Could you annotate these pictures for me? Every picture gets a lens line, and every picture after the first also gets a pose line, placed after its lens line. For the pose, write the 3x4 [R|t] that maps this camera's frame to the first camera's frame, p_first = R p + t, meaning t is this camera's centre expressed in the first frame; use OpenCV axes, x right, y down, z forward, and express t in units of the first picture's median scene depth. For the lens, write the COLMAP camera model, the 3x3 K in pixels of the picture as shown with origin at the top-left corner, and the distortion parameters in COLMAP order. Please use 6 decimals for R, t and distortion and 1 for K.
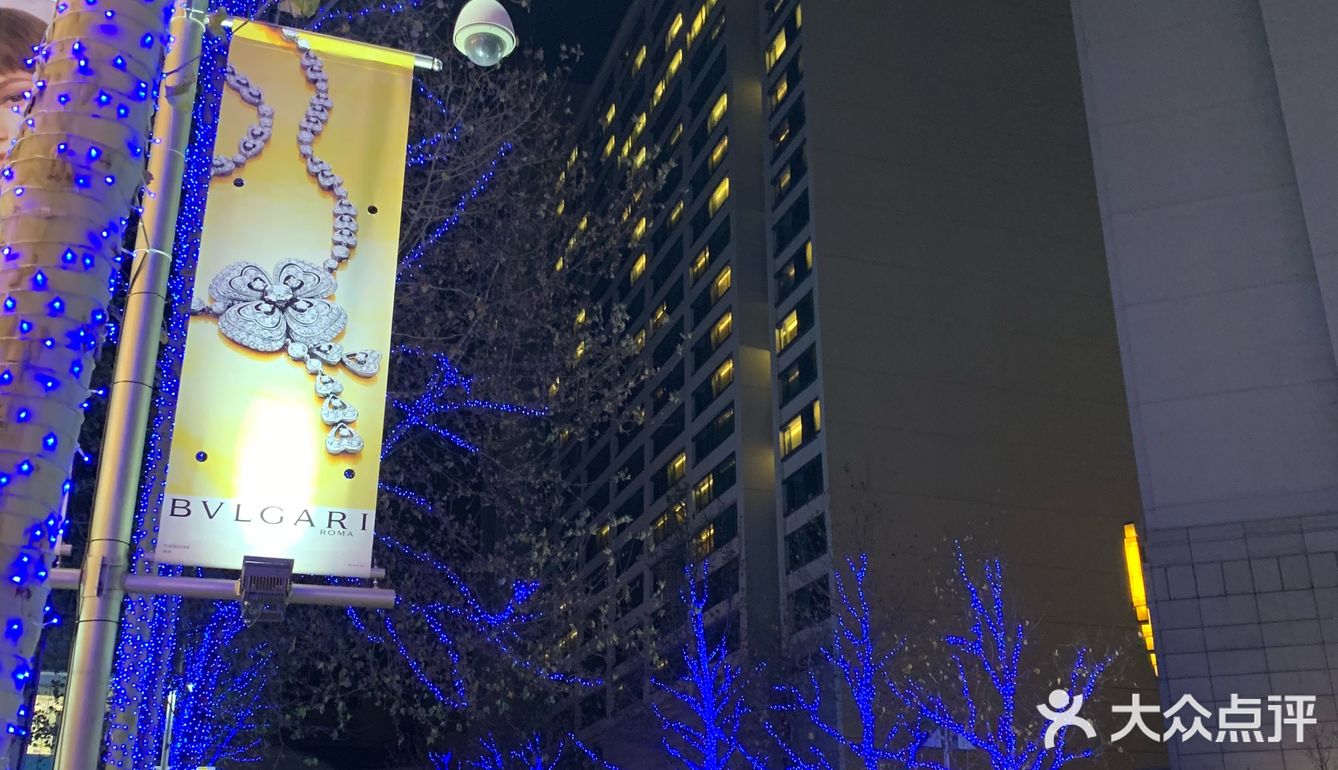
lens RADIAL K [[1330.1, 0, 672.2], [0, 1330.1, 389.5], [0, 0, 1]] dist [0.089290, 0.000000]
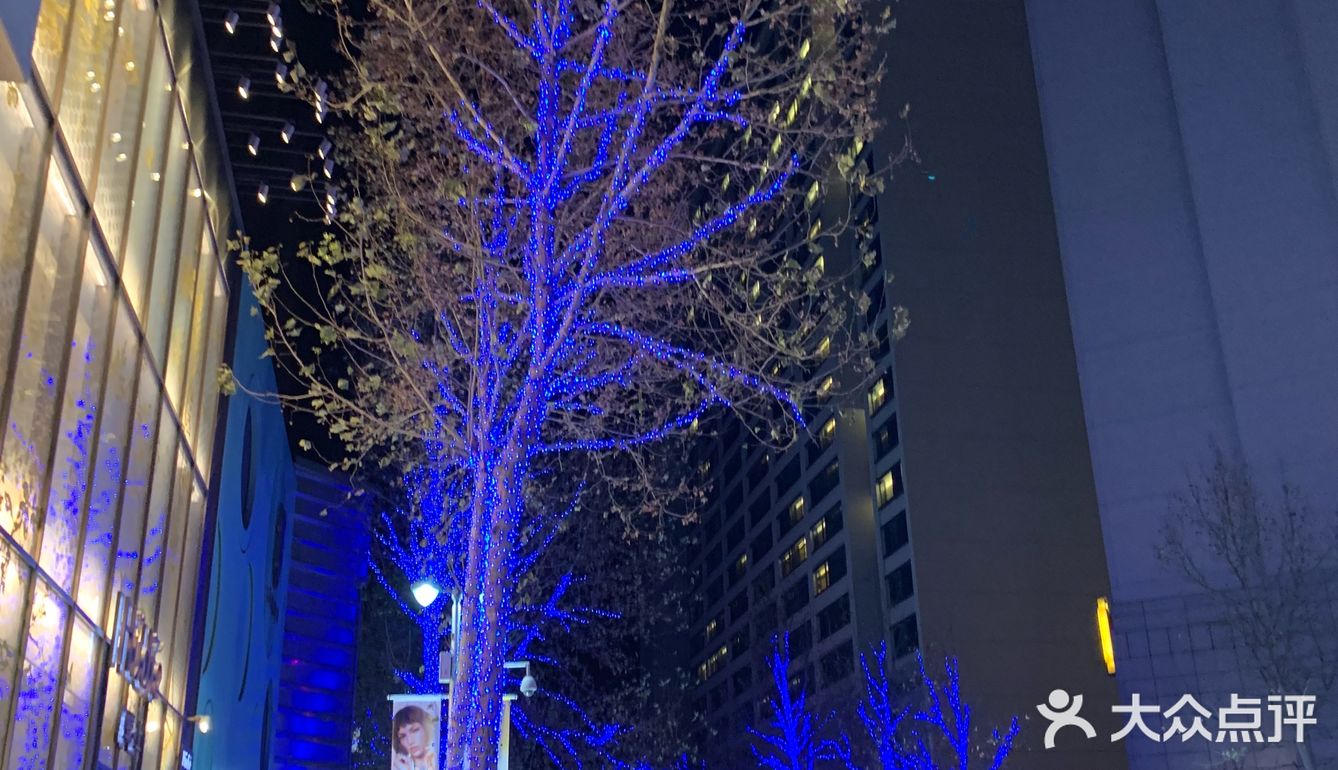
lens RADIAL K [[1330.1, 0, 666.7], [0, 1330.1, 381.6], [0, 0, 1]] dist [0.089290, 0.000000]
pose [[0.989897, -0.067957, -0.124440, 0.049256], [0.068698, 0.997636, 0.001670, -0.069761], [0.124032, -0.010202, 0.992226, -0.171183]]
